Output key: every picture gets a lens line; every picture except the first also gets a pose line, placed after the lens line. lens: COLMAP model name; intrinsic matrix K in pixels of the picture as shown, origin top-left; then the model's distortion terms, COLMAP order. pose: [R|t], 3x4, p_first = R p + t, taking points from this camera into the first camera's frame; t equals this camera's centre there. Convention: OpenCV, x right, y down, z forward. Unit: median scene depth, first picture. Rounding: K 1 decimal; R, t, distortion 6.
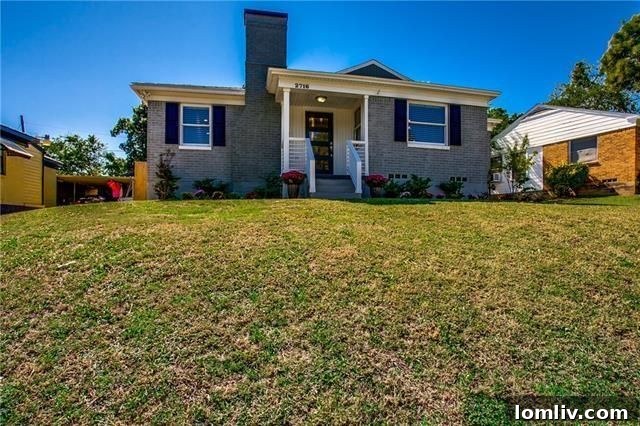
lens RADIAL K [[330.4, 0, 322.6], [0, 330.4, 210.2], [0, 0, 1]] dist [-0.069709, 0.028199]
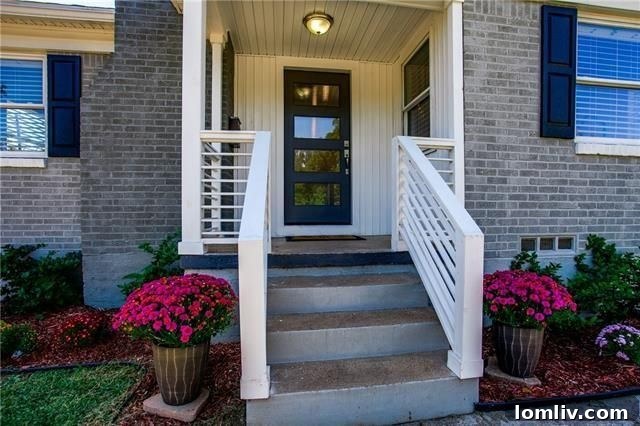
lens RADIAL K [[330.4, 0, 322.6], [0, 330.4, 210.2], [0, 0, 1]] dist [-0.069709, 0.028199]
pose [[0.998524, -0.005621, -0.054014, 0.019621], [0.006339, 0.999894, 0.013127, -0.139217], [0.053934, -0.013450, 0.998454, 0.651390]]
